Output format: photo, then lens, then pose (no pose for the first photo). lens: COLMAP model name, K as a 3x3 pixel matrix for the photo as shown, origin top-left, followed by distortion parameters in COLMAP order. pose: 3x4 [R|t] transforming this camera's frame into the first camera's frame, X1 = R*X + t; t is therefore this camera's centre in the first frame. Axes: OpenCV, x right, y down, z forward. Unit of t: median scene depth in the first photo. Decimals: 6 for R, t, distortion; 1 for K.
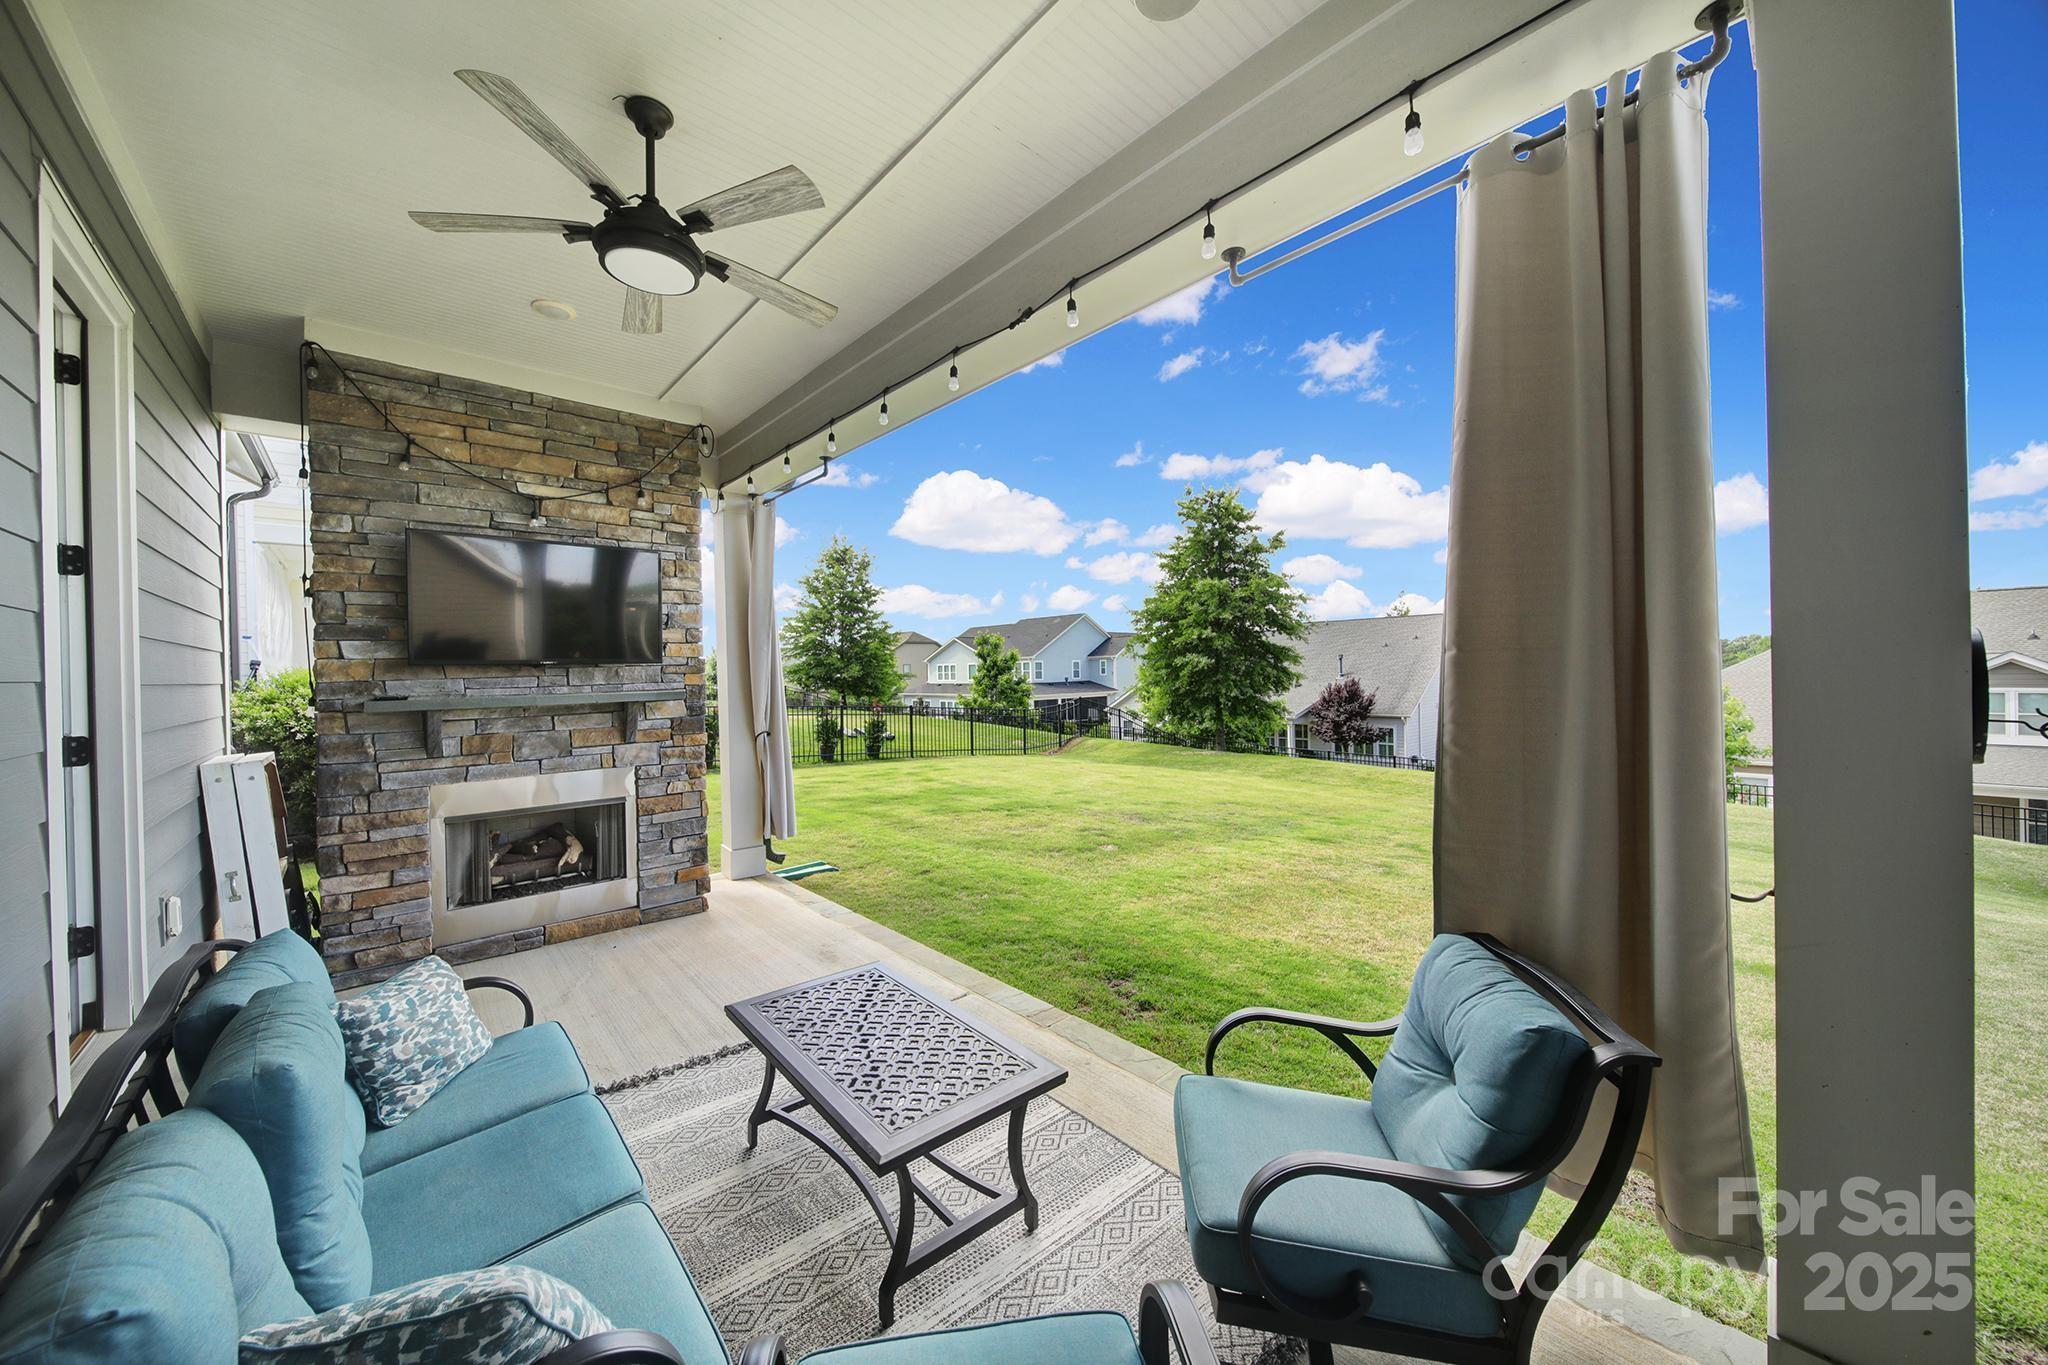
lens RADIAL K [[726.4, 0, 1011.7], [0, 726.4, 679.7], [0, 0, 1]] dist [-0.001928, -0.000452]
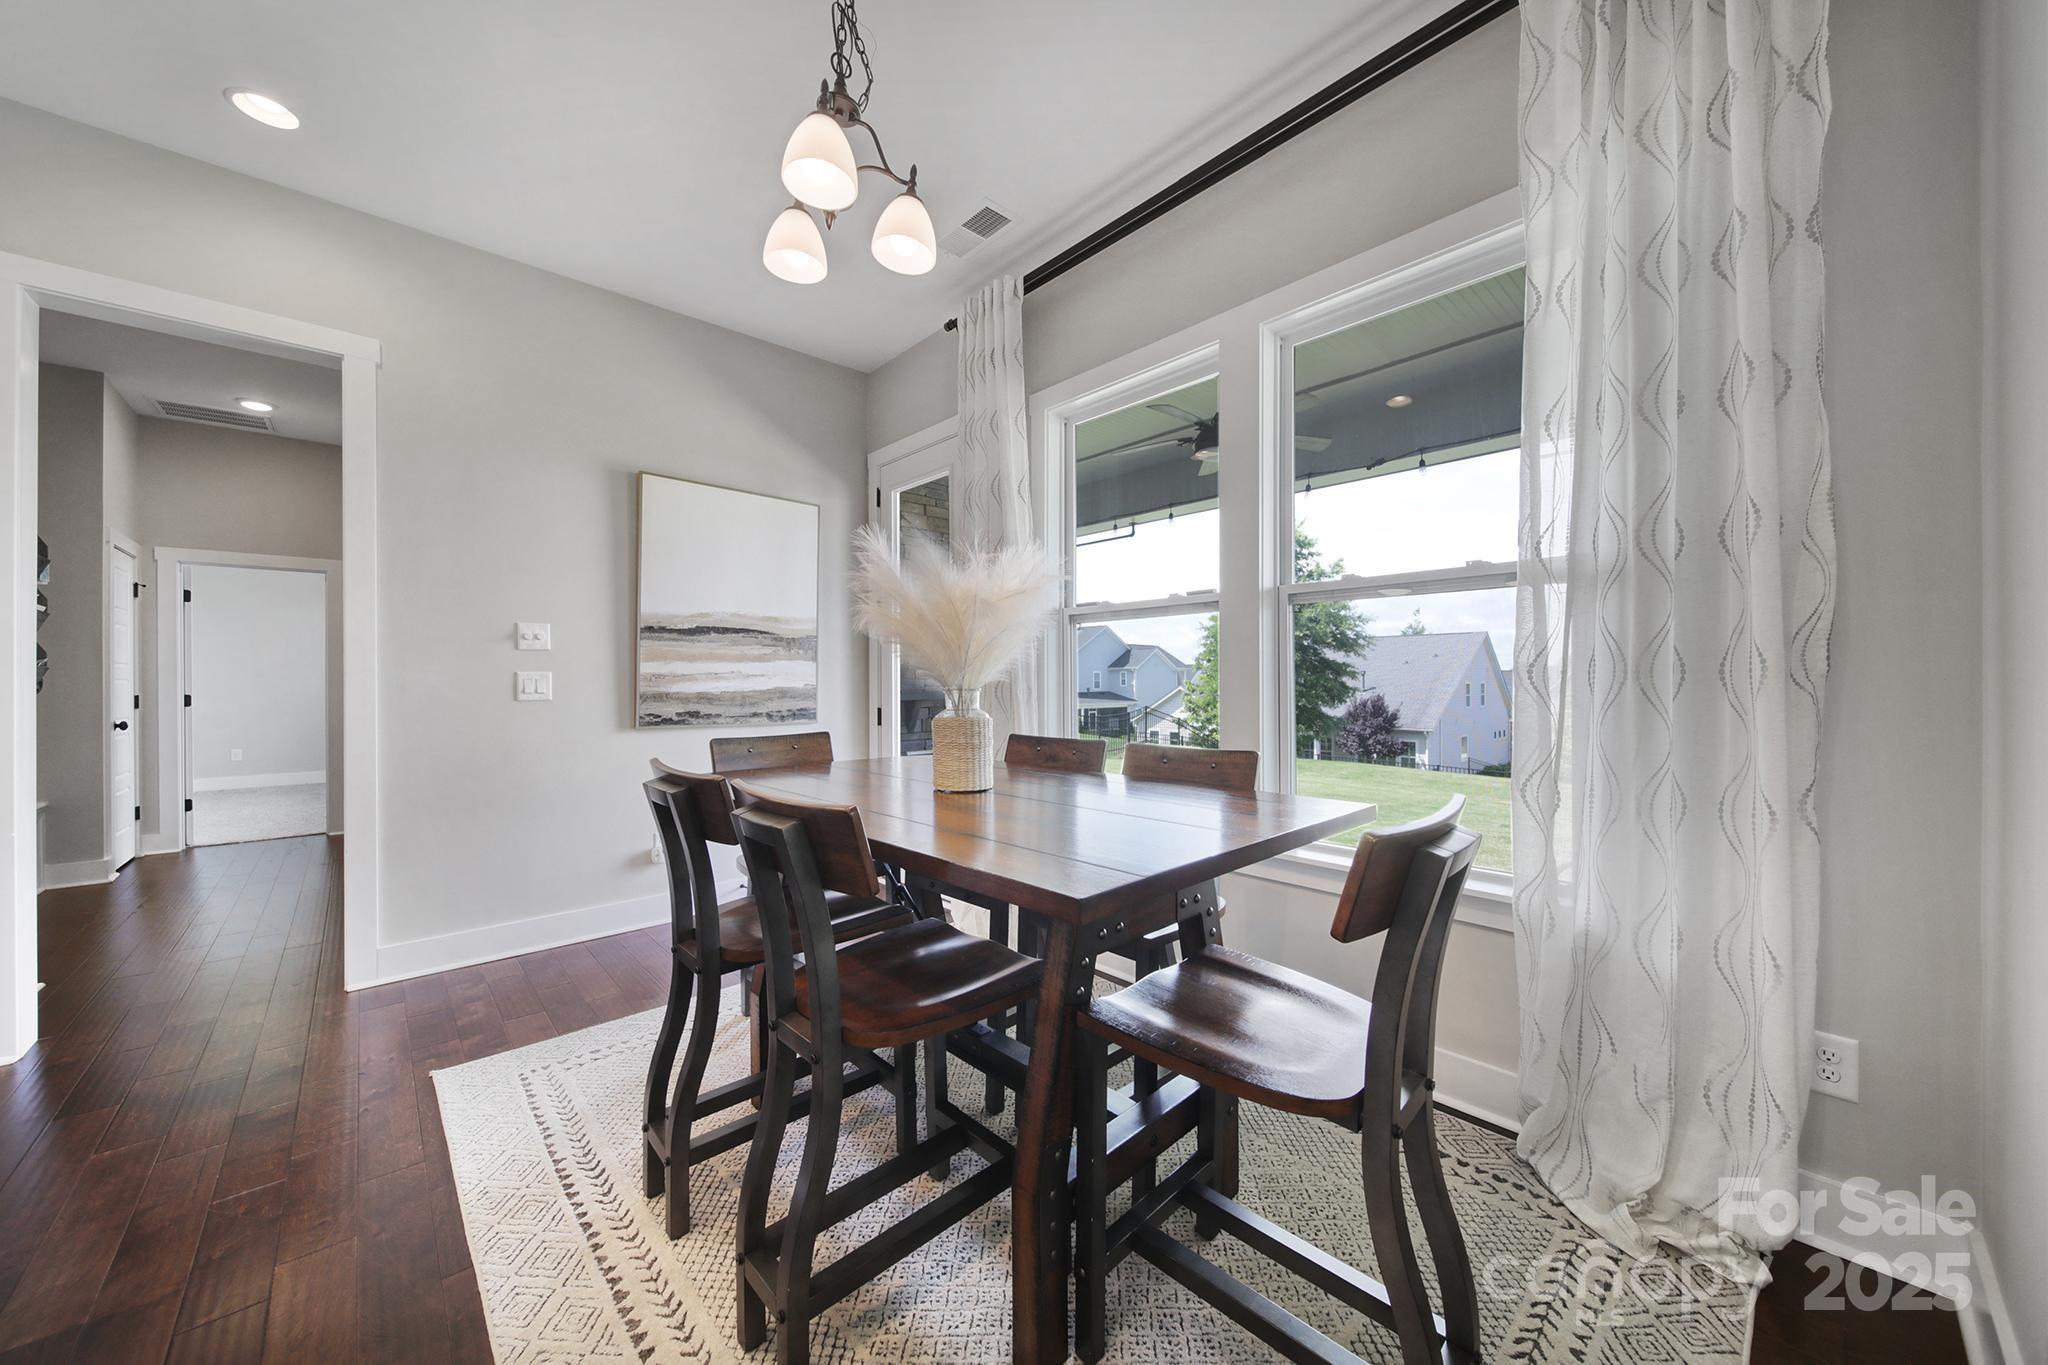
lens RADIAL K [[726.4, 0, 1020.5], [0, 726.4, 679.6], [0, 0, 1]] dist [-0.001928, -0.000452]
pose [[0.999798, 0.019047, 0.006427, -0.114042], [-0.018962, 0.999734, -0.013143, 0.003116], [-0.006676, 0.013019, 0.999893, -0.089311]]
